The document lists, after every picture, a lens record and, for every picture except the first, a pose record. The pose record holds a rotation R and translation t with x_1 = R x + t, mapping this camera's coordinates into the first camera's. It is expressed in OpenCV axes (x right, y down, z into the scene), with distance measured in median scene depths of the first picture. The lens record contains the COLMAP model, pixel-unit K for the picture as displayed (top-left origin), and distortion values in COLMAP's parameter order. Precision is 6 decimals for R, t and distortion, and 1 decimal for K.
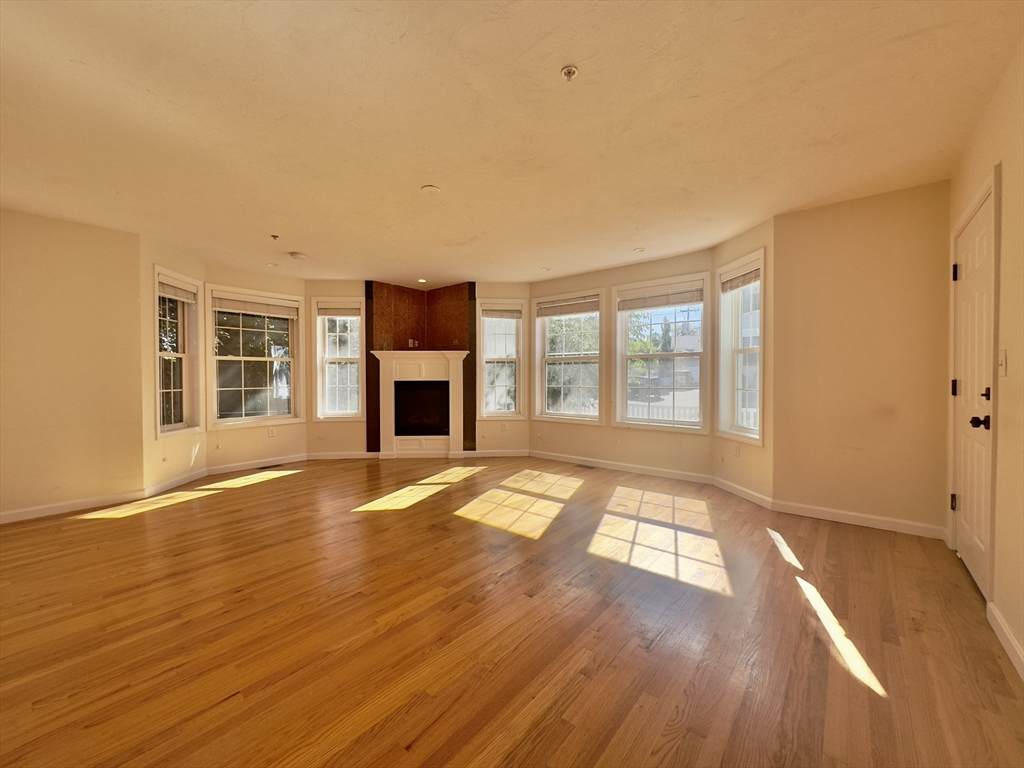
lens RADIAL K [[407.4, 0, 509.9], [0, 407.4, 383.2], [0, 0, 1]] dist [-0.001651, 0.000099]
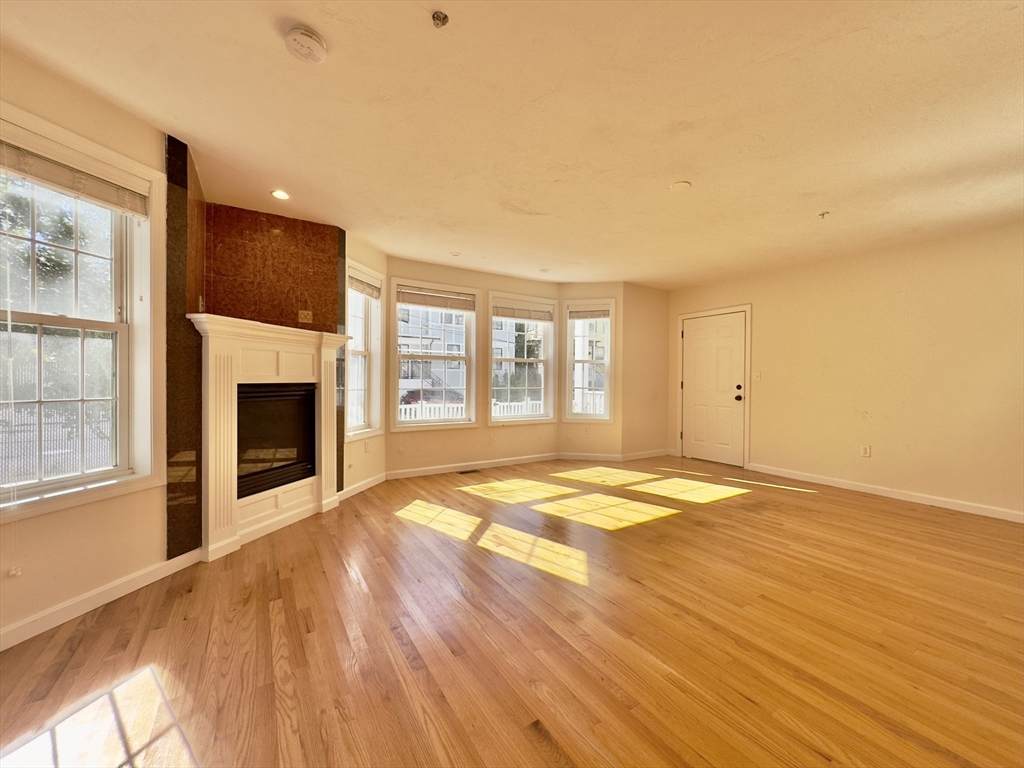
lens RADIAL K [[407.4, 0, 515.7], [0, 407.4, 382.6], [0, 0, 1]] dist [-0.001651, 0.000099]
pose [[0.309422, -0.003816, 0.950917, -0.643190], [0.005819, 0.999981, 0.002120, -0.005723], [-0.950907, 0.004878, 0.309439, 0.559545]]
